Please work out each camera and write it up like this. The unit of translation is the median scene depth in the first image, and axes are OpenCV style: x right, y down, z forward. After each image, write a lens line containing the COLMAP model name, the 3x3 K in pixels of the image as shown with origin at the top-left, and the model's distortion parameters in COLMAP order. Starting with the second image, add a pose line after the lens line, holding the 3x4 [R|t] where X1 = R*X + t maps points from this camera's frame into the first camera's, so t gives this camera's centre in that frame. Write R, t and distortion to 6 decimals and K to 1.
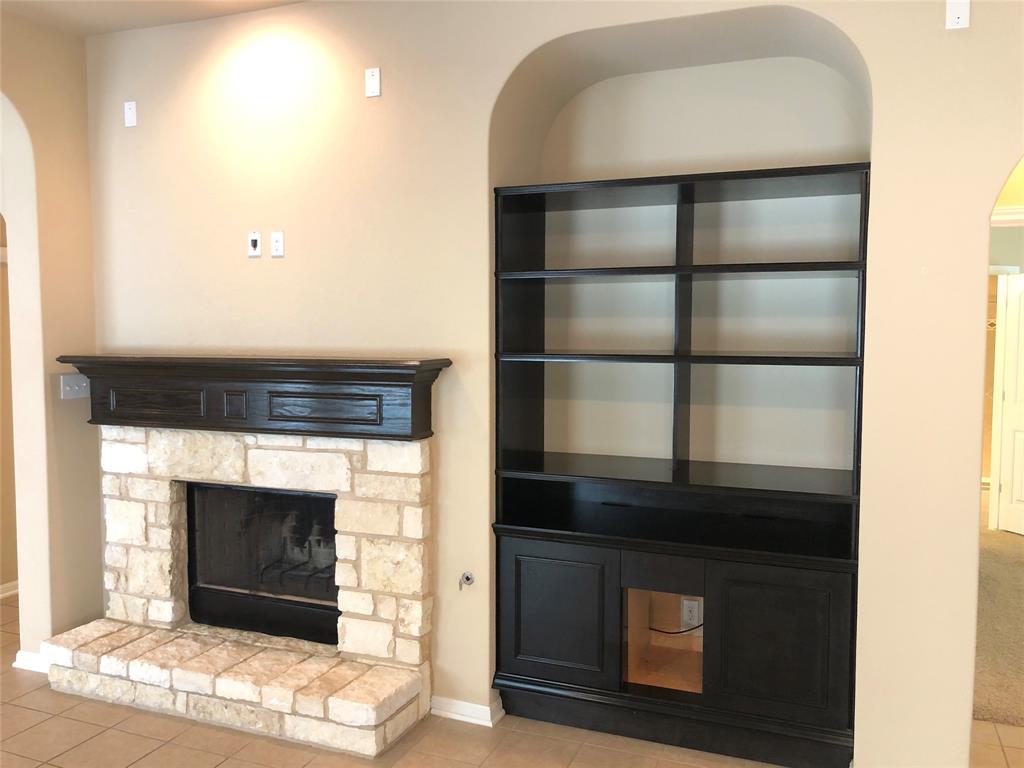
lens RADIAL K [[841.1, 0, 497.9], [0, 841.1, 388.3], [0, 0, 1]] dist [0.042068, -0.055203]
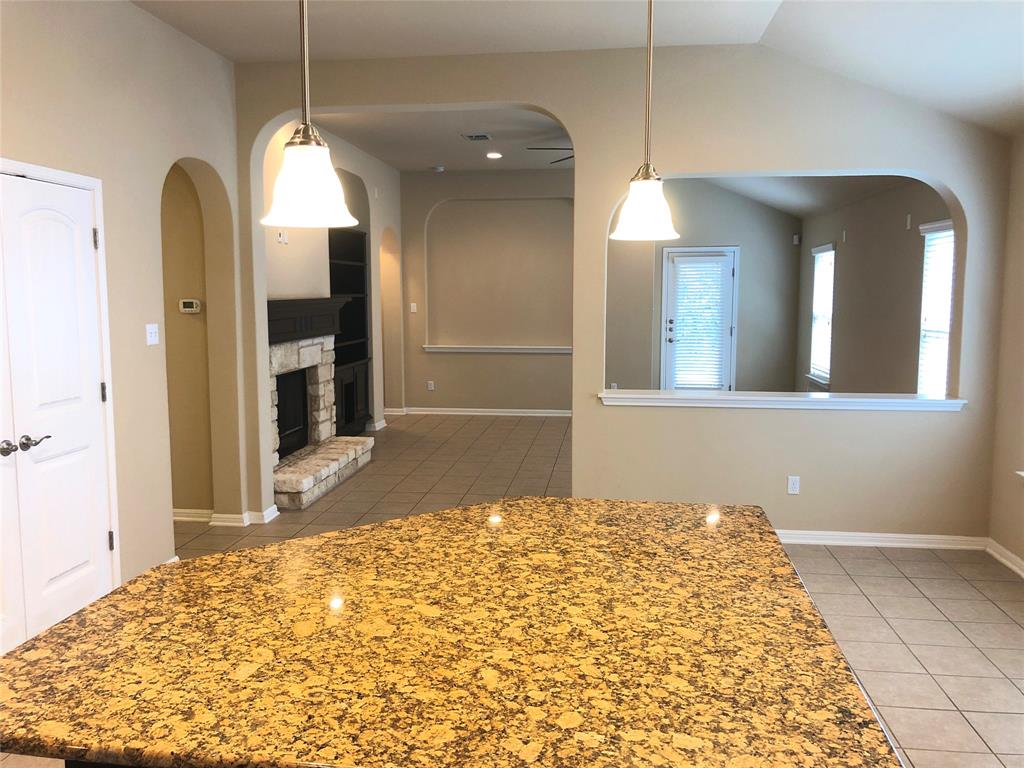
lens RADIAL K [[841.1, 0, 509.2], [0, 841.1, 390.1], [0, 0, 1]] dist [0.042068, -0.055203]
pose [[-0.267470, -0.115721, 0.956592, -2.274108], [0.070110, 0.987793, 0.139099, -0.065443], [-0.961012, 0.104272, -0.256092, 1.084467]]
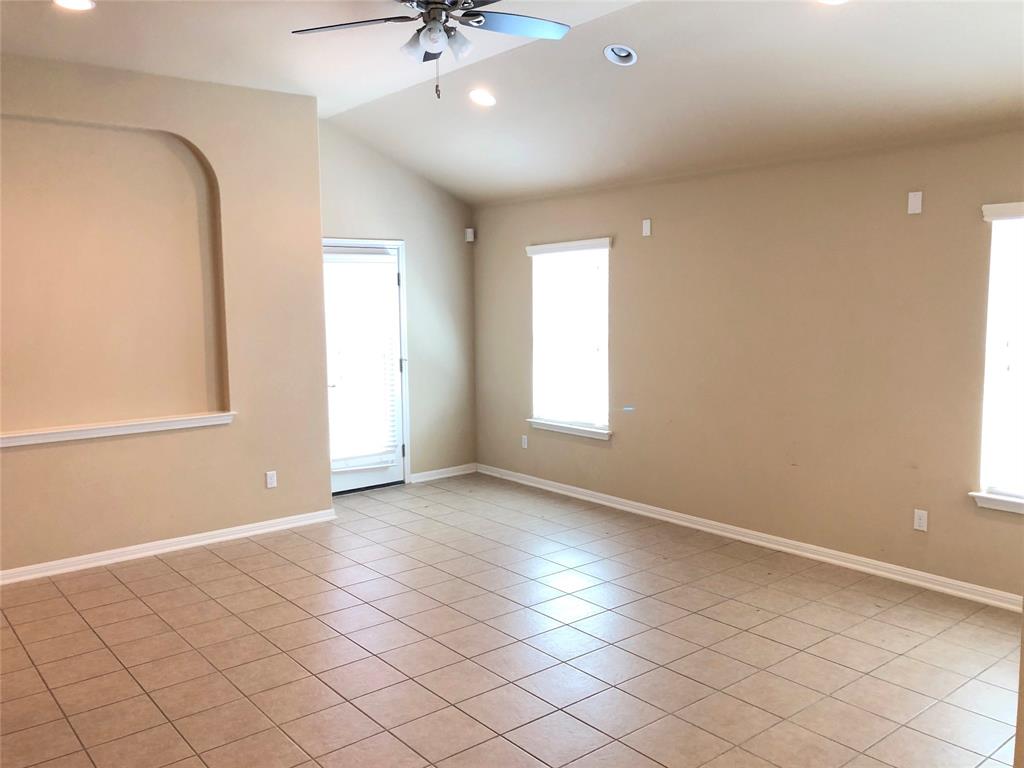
lens RADIAL K [[841.1, 0, 508.5], [0, 841.1, 380.1], [0, 0, 1]] dist [0.042068, -0.055203]
pose [[-0.882857, -0.037032, 0.468180, -0.777297], [0.045425, 0.985479, 0.163608, -0.084323], [-0.467440, 0.165709, -0.868355, 1.178231]]
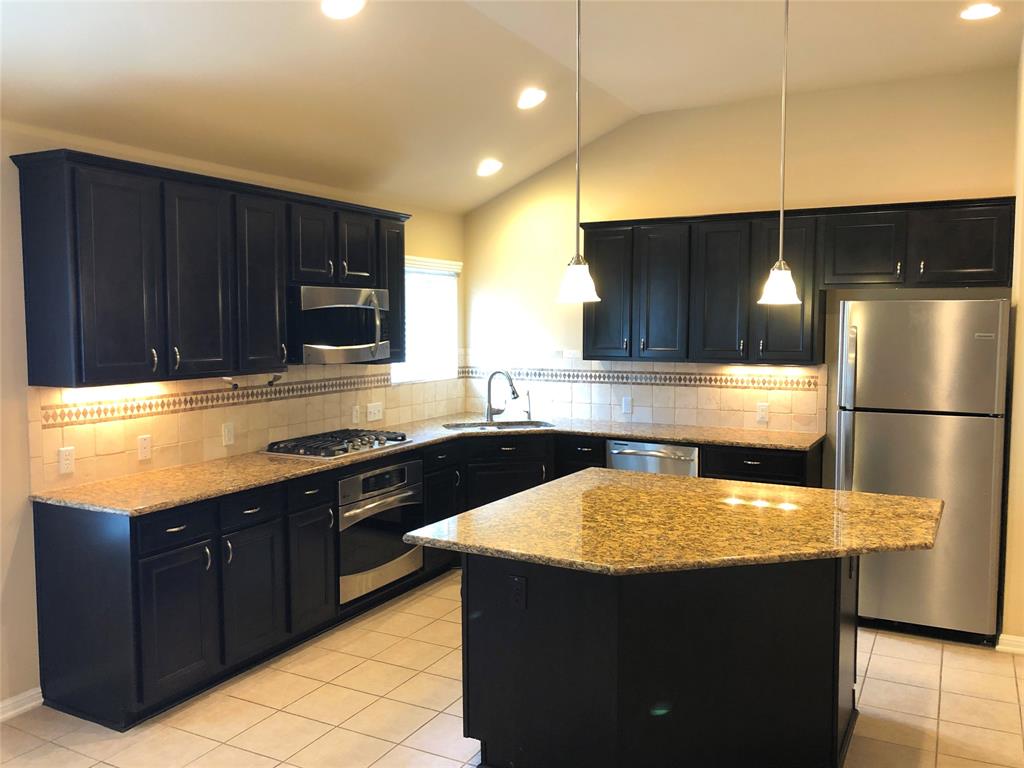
lens RADIAL K [[841.1, 0, 506.5], [0, 841.1, 379.8], [0, 0, 1]] dist [0.042068, -0.055203]
pose [[-0.097459, 0.067967, -0.992916, -0.886031], [-0.069969, 0.994729, 0.074959, -0.060305], [0.992777, 0.076779, -0.092190, 0.857979]]
